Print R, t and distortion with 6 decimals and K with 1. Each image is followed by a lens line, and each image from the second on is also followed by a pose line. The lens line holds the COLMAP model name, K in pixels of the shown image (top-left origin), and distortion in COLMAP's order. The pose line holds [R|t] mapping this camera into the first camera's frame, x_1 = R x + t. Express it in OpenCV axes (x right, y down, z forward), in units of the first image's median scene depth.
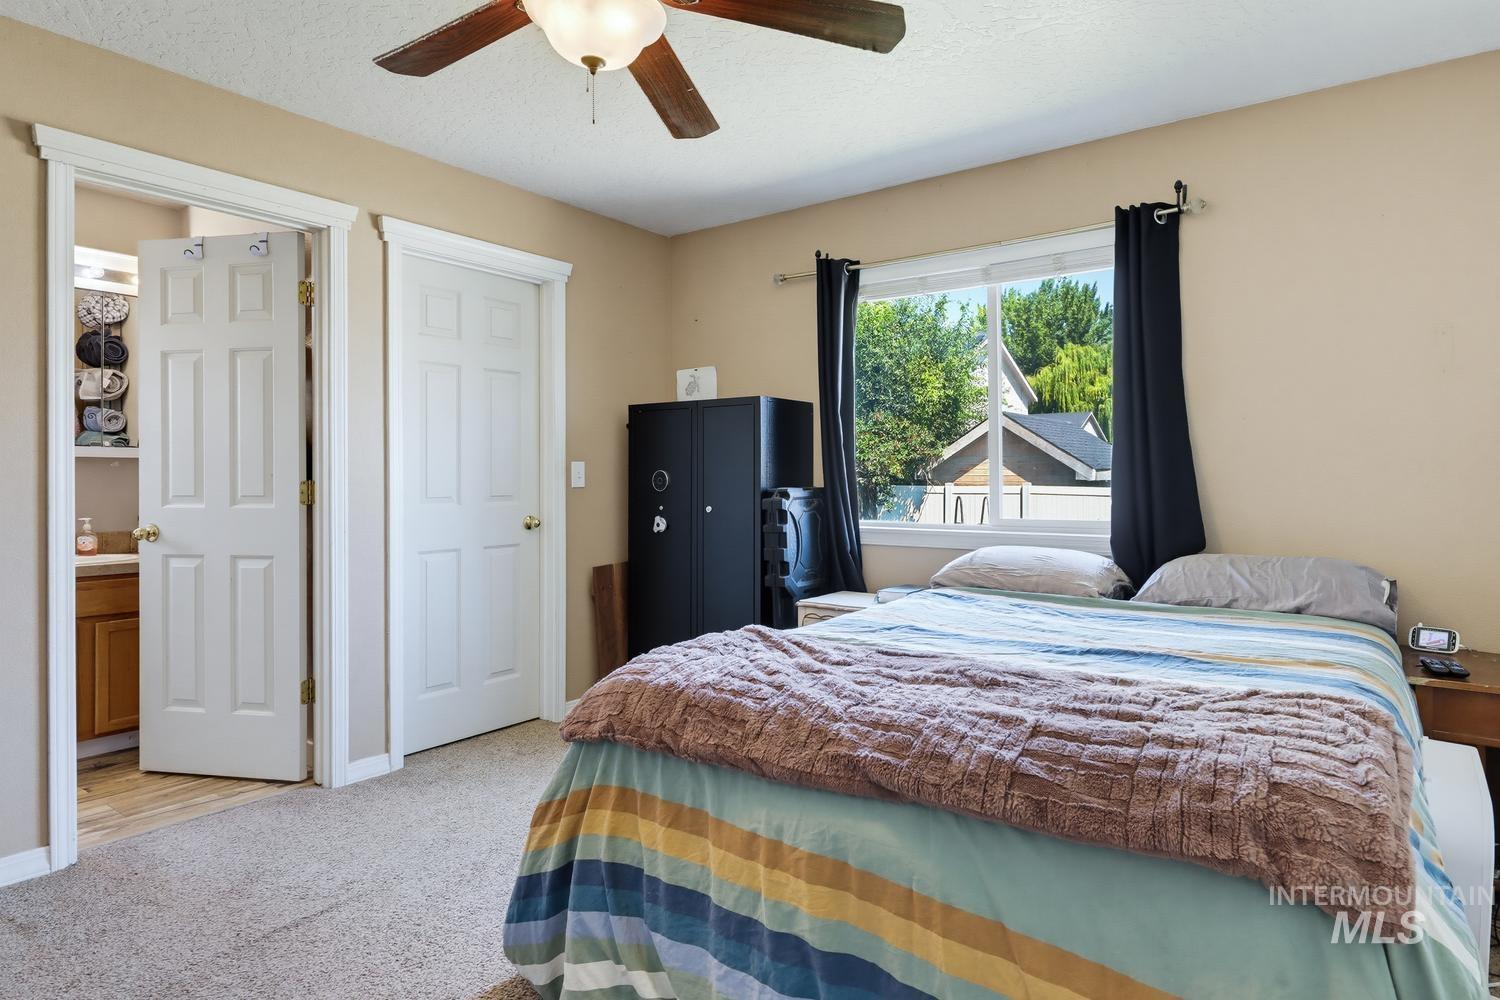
lens RADIAL K [[839.3, 0, 752.3], [0, 839.3, 467.4], [0, 0, 1]] dist [0.002059, -0.000095]
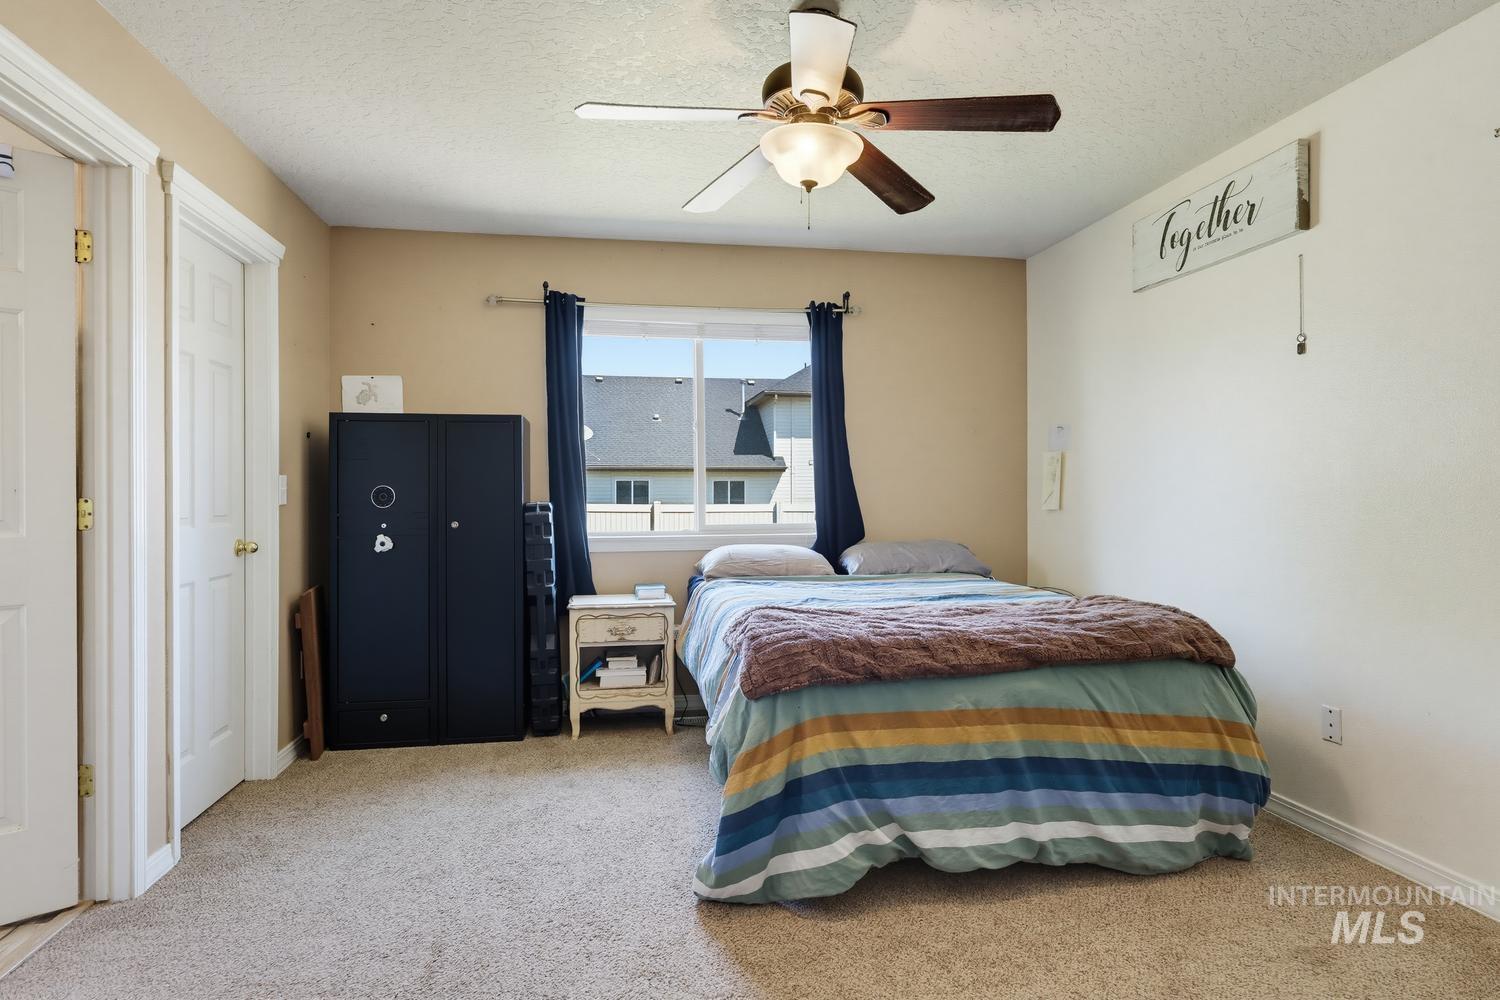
lens RADIAL K [[846.0, 0, 754.6], [0, 846.0, 487.8], [0, 0, 1]] dist [0.003454, 0.000470]
pose [[0.710125, 0.001752, 0.704073, -0.605592], [-0.005674, 0.999979, 0.003235, 0.000574], [-0.704053, -0.006292, 0.710120, 0.048295]]
